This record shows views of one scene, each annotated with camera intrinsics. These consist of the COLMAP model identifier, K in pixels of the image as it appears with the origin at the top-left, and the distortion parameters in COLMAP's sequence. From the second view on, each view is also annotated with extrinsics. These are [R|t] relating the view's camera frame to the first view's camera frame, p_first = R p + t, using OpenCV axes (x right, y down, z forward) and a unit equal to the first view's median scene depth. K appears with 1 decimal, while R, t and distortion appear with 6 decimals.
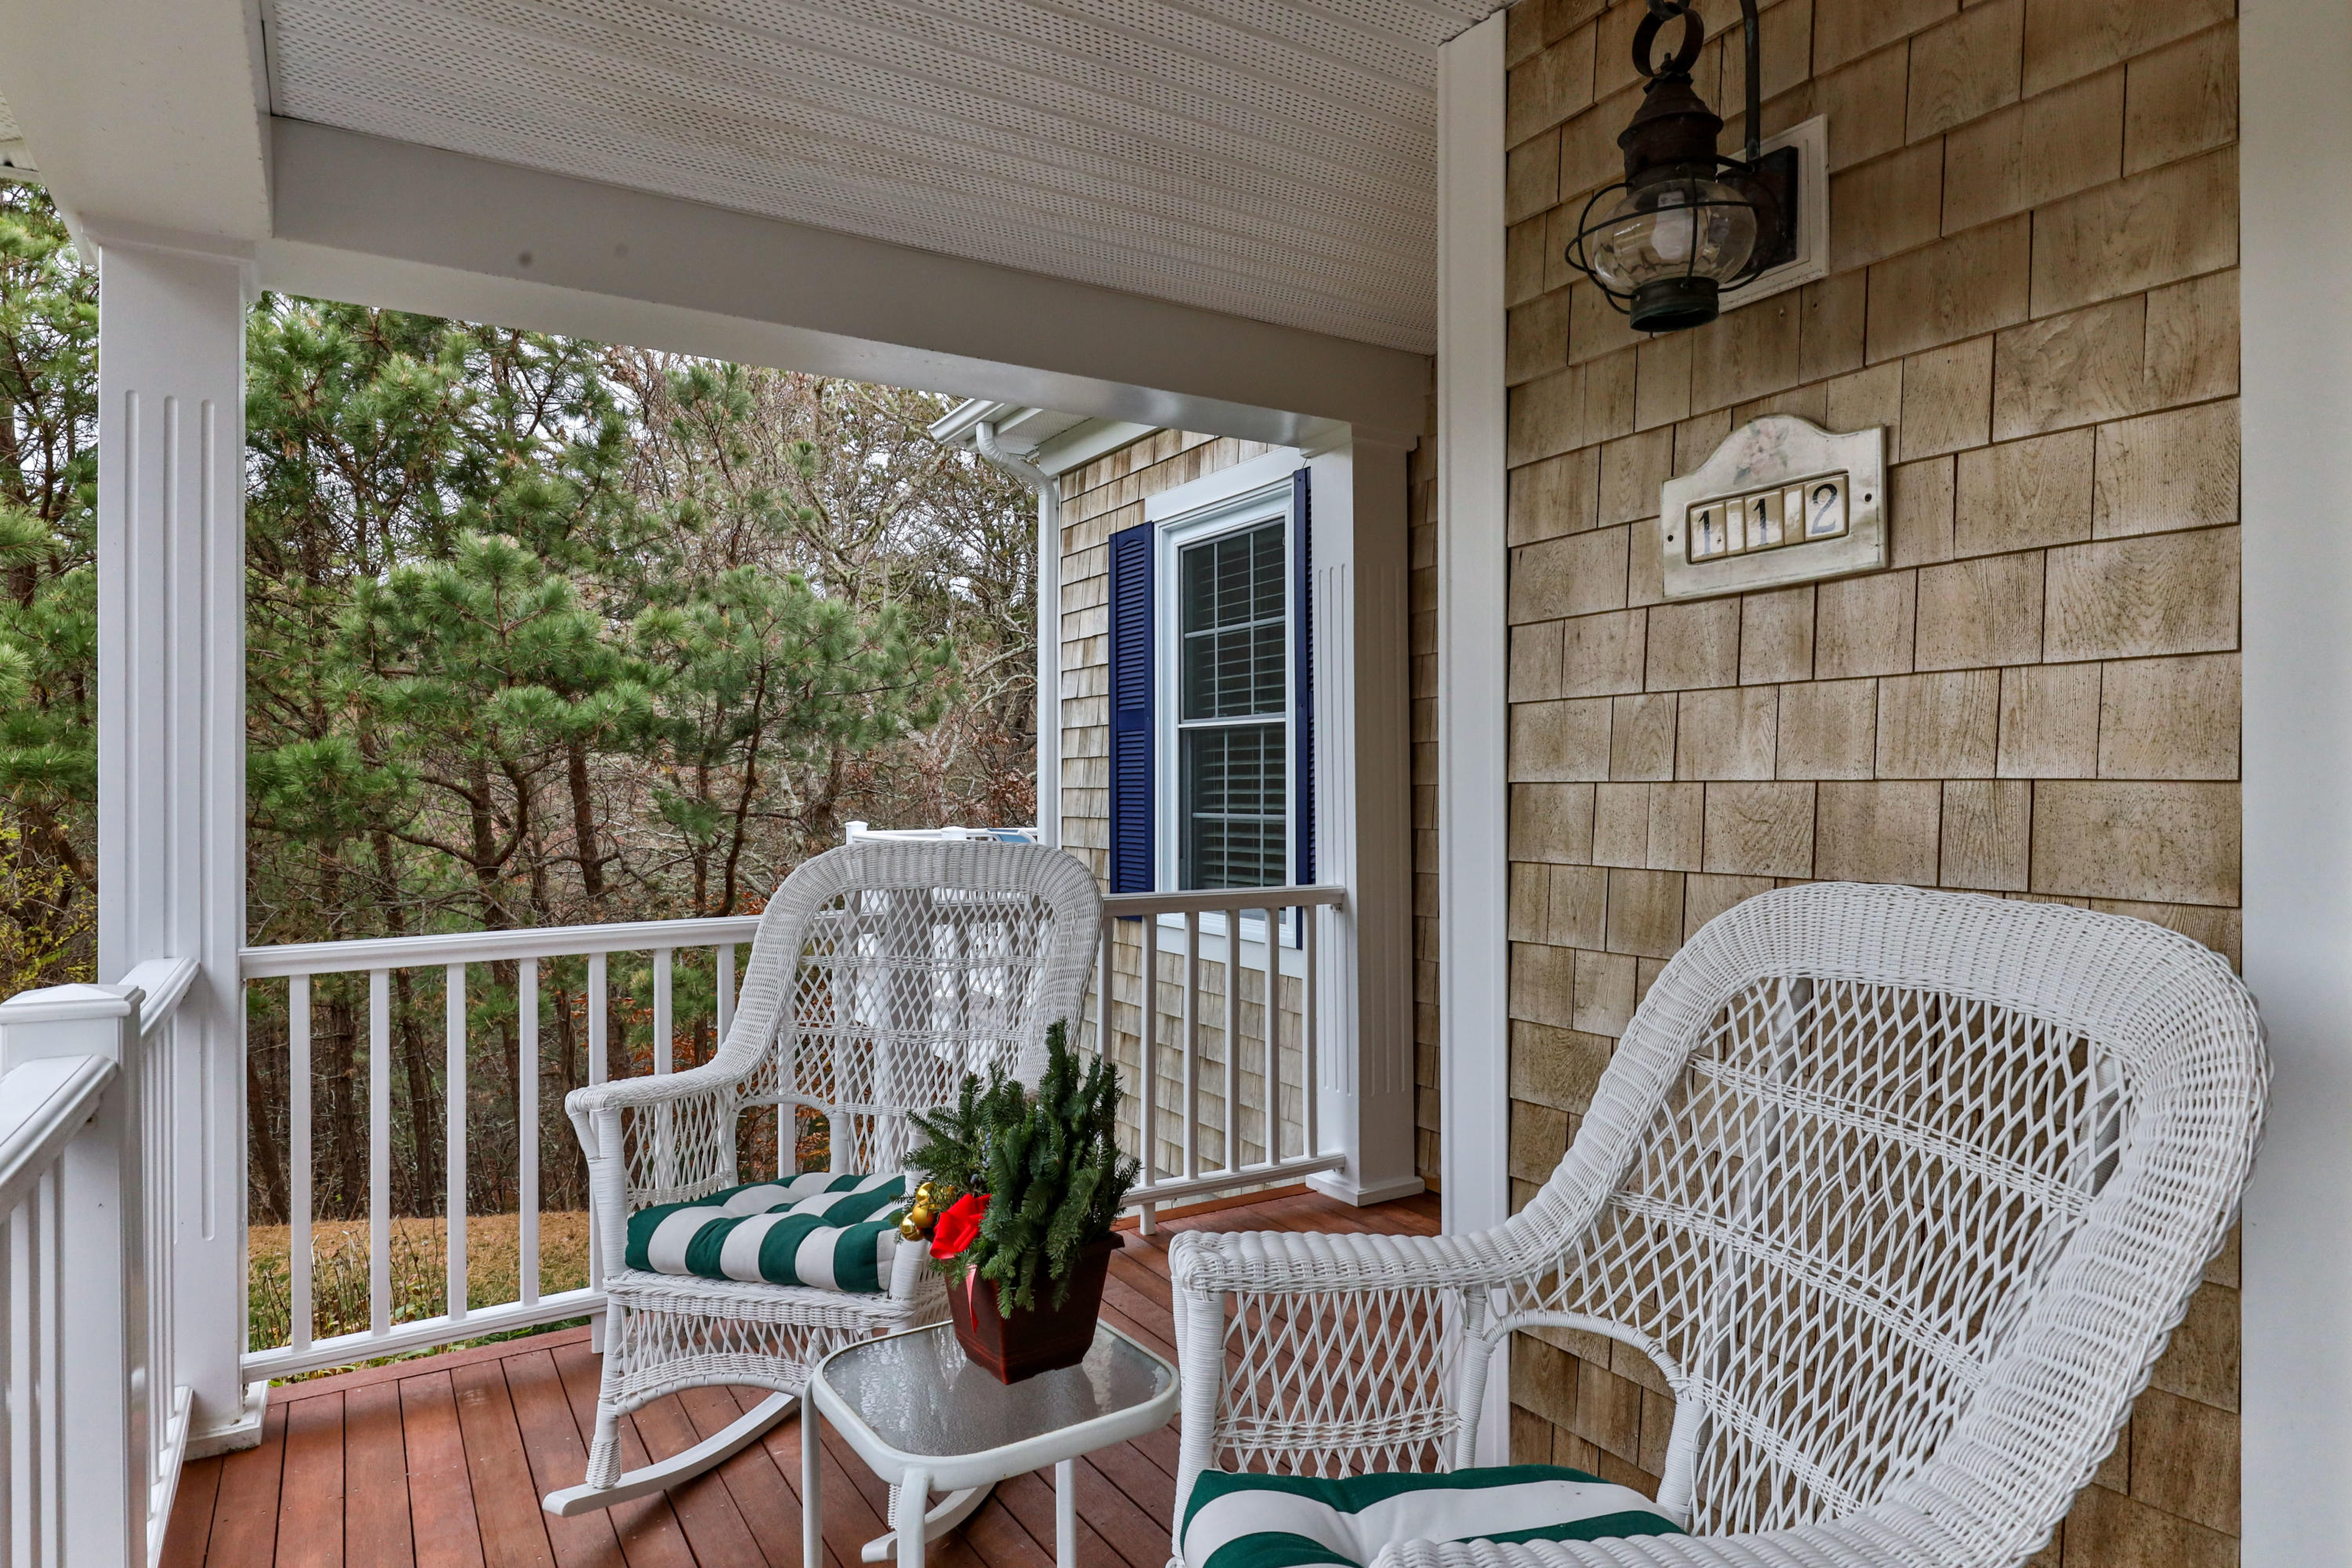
lens RADIAL K [[1396.9, 0, 1180.3], [0, 1396.9, 796.9], [0, 0, 1]] dist [0.000668, 0.000004]
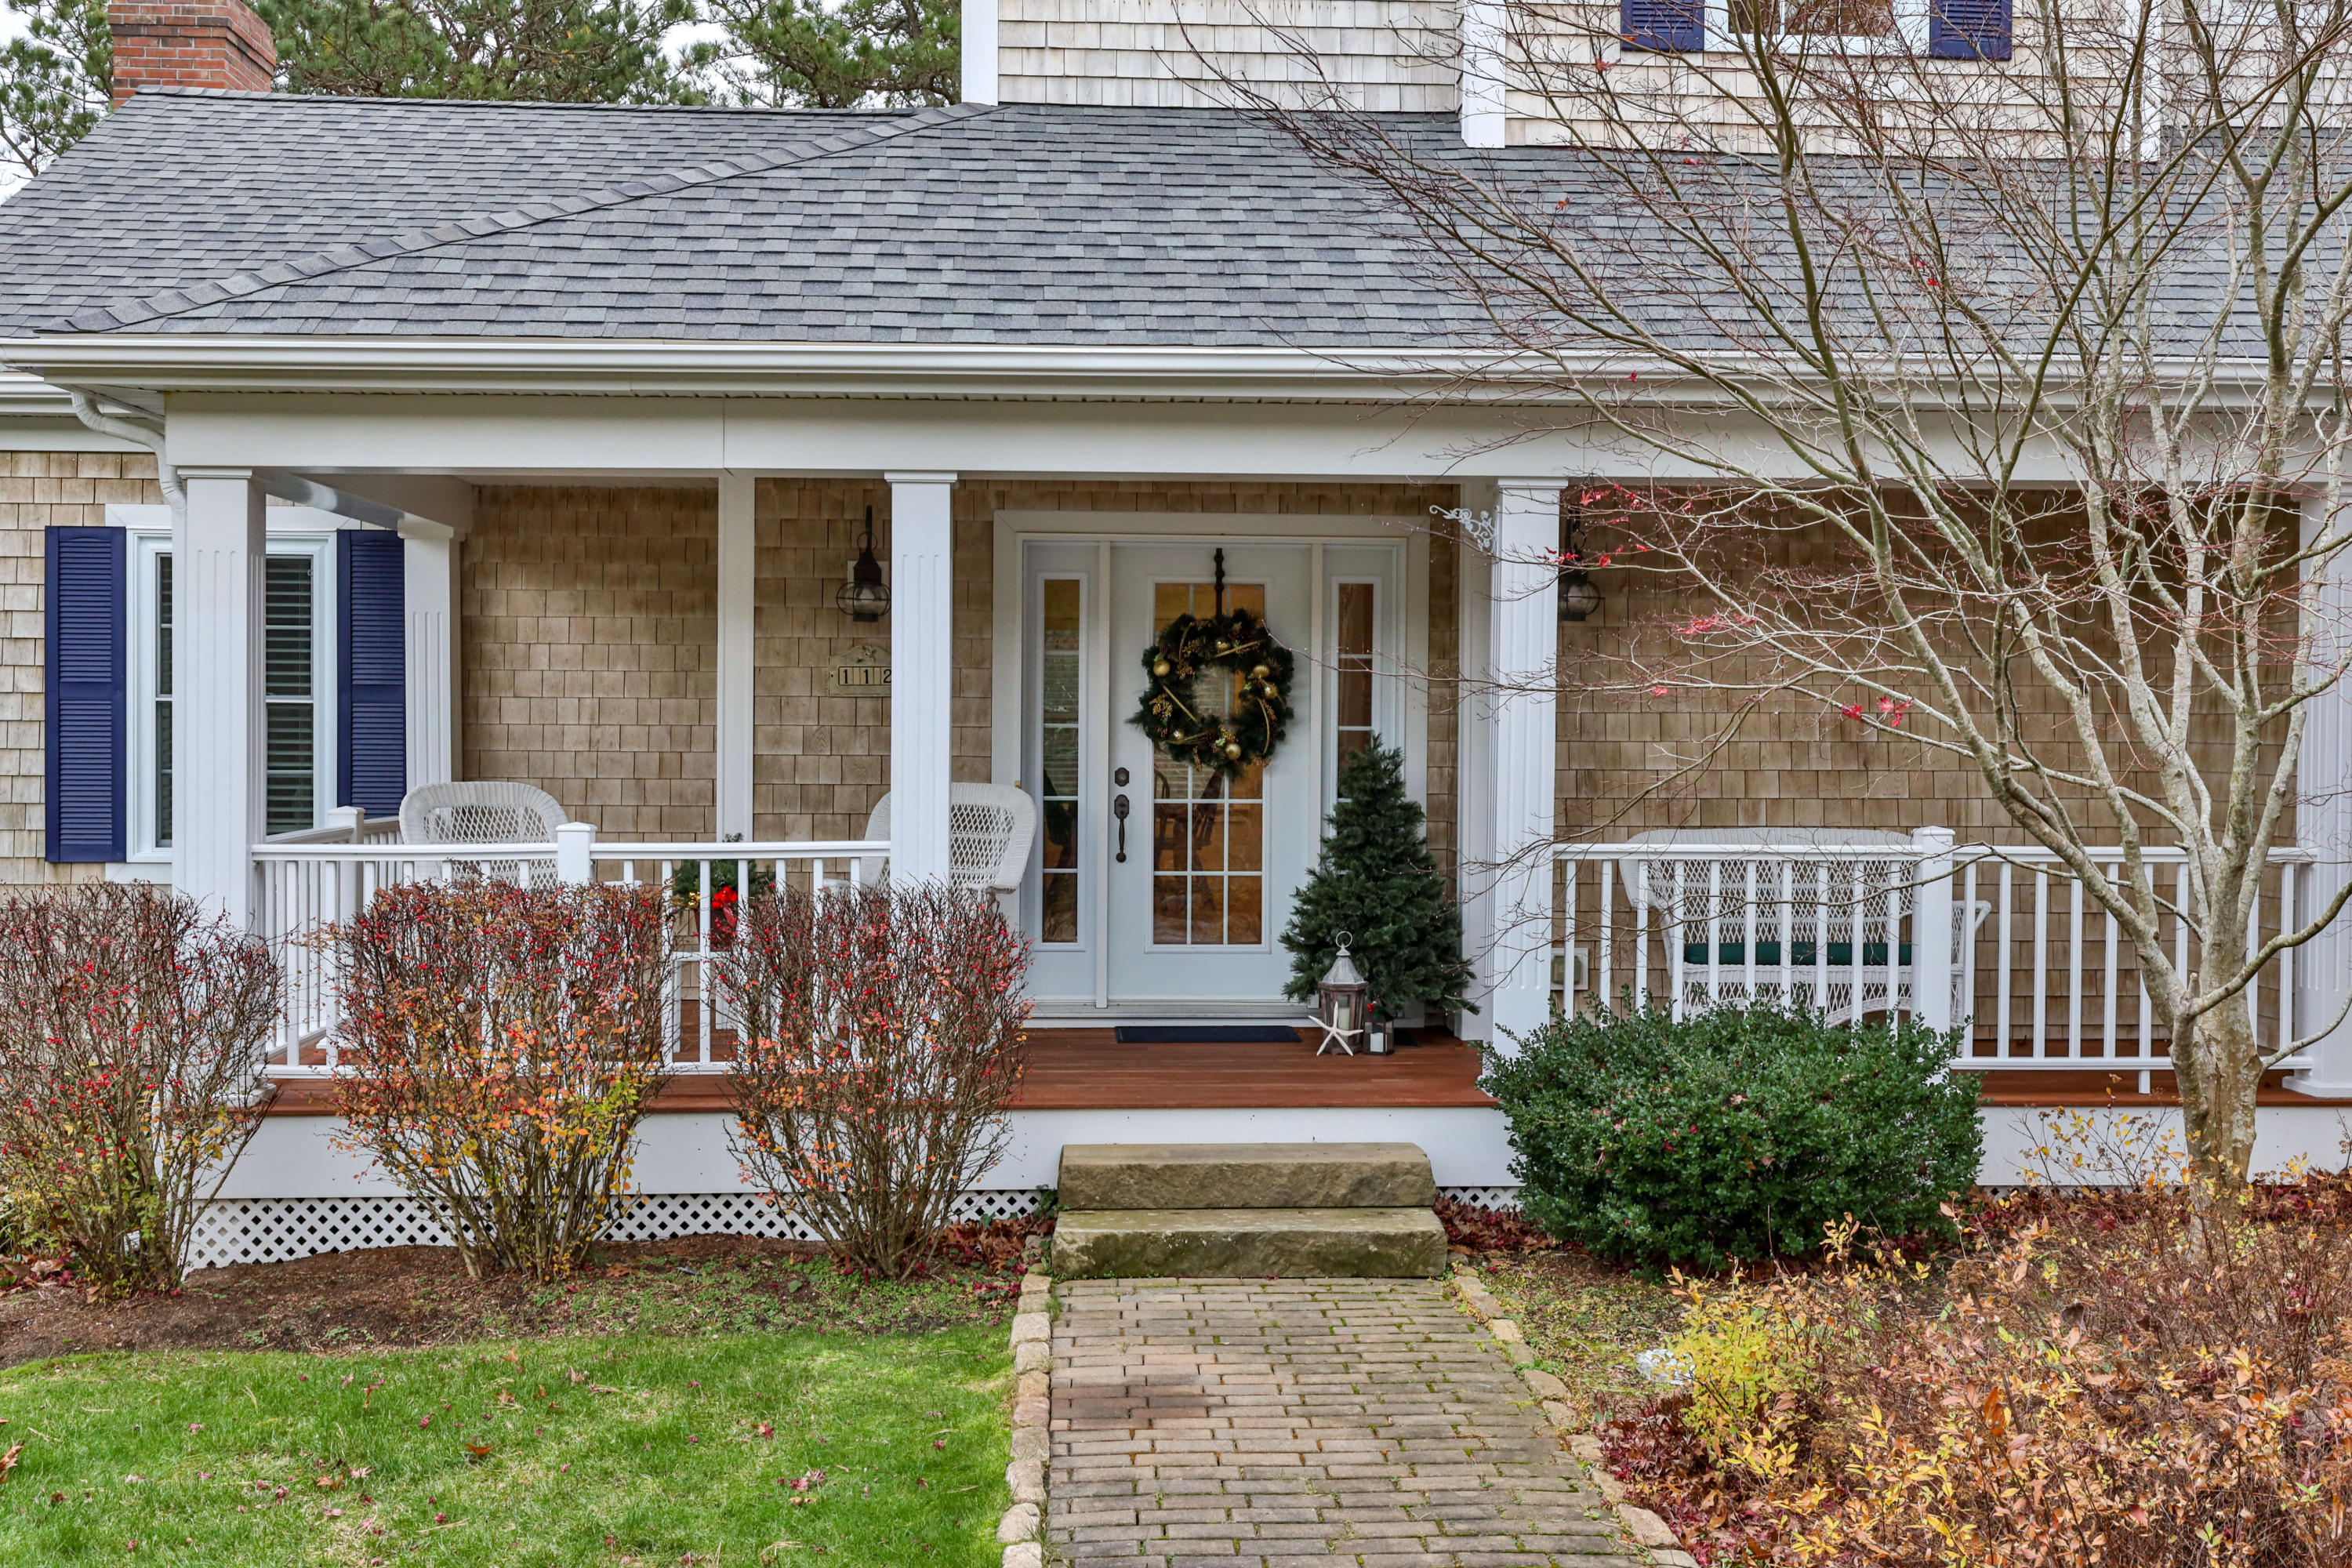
lens RADIAL K [[2414.0, 0, 1178.8], [0, 2414.0, 784.3], [0, 0, 1]] dist [0.015448, 0.000000]
pose [[0.456308, -0.019990, 0.889597, -1.511363], [-0.002242, 0.999719, 0.023614, -0.027758], [-0.889819, -0.012770, 0.456135, -0.788971]]
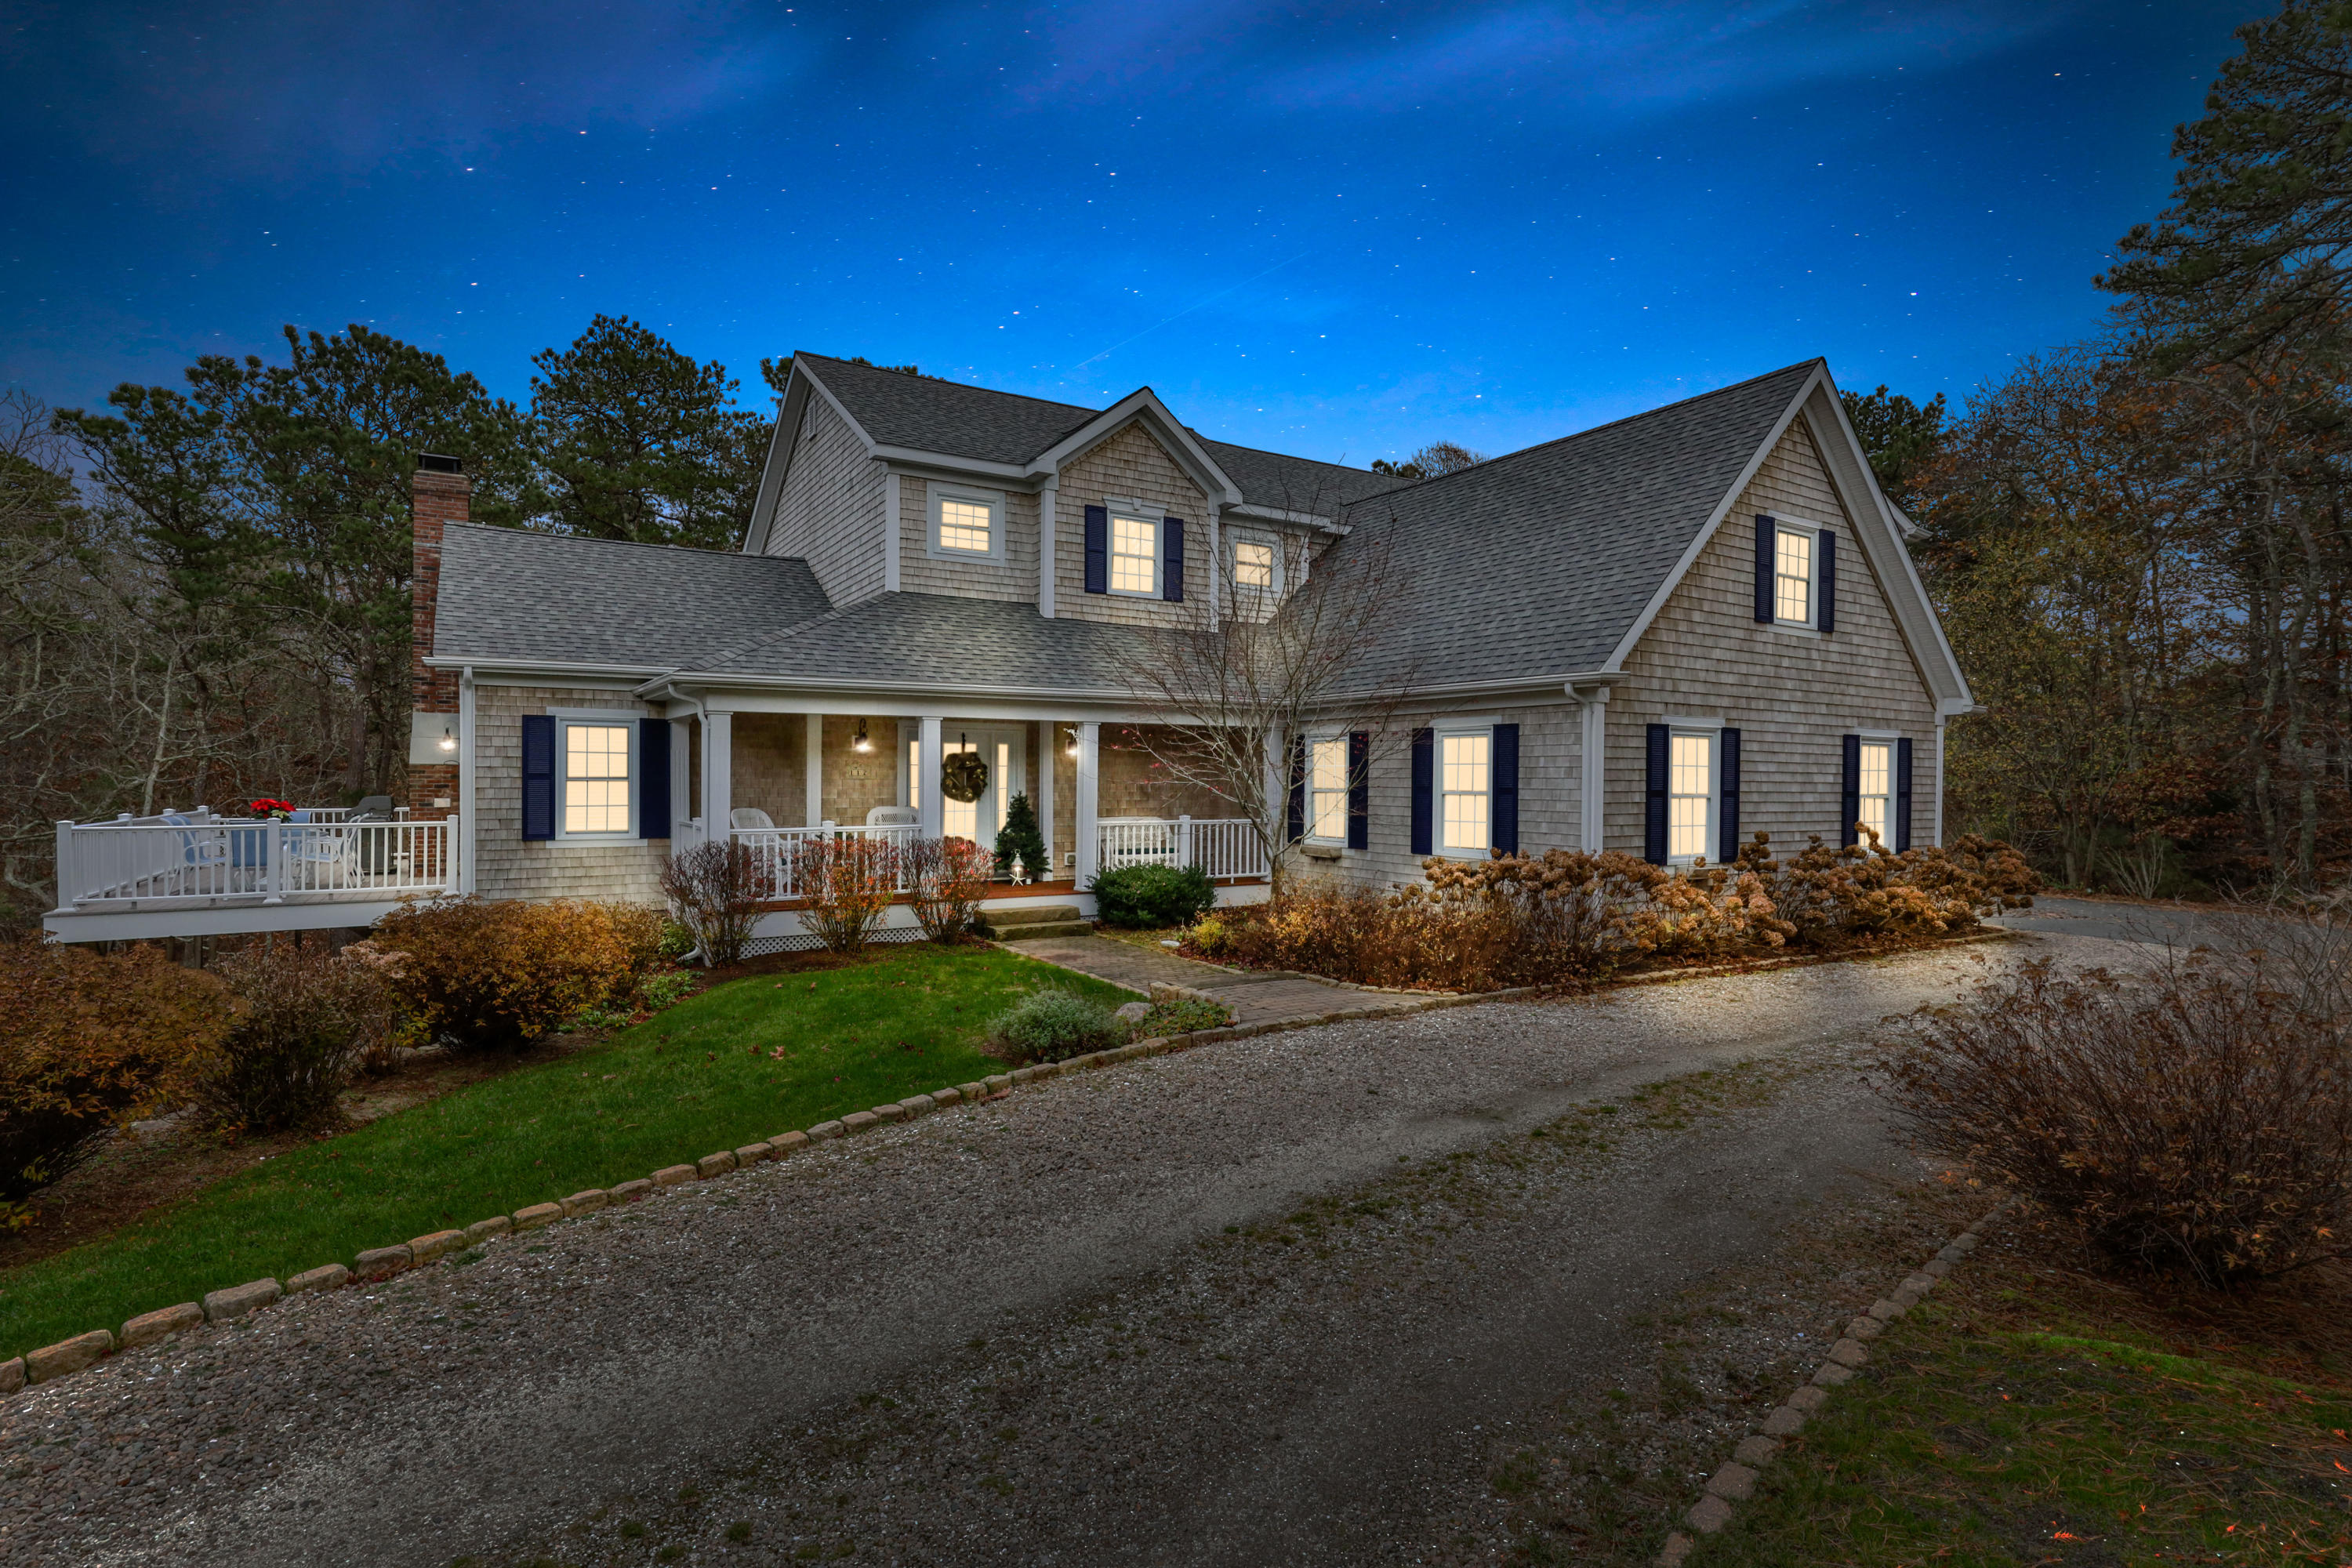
lens RADIAL K [[1106.0, 0, 1178.5], [0, 1106.0, 799.4], [0, 0, 1]] dist [-0.011039, 0.003682]
pose [[-0.018445, -0.025542, 0.999504, -2.691992], [-0.004533, 0.999666, 0.025462, -0.077685], [-0.999820, -0.004062, -0.018555, -0.415710]]
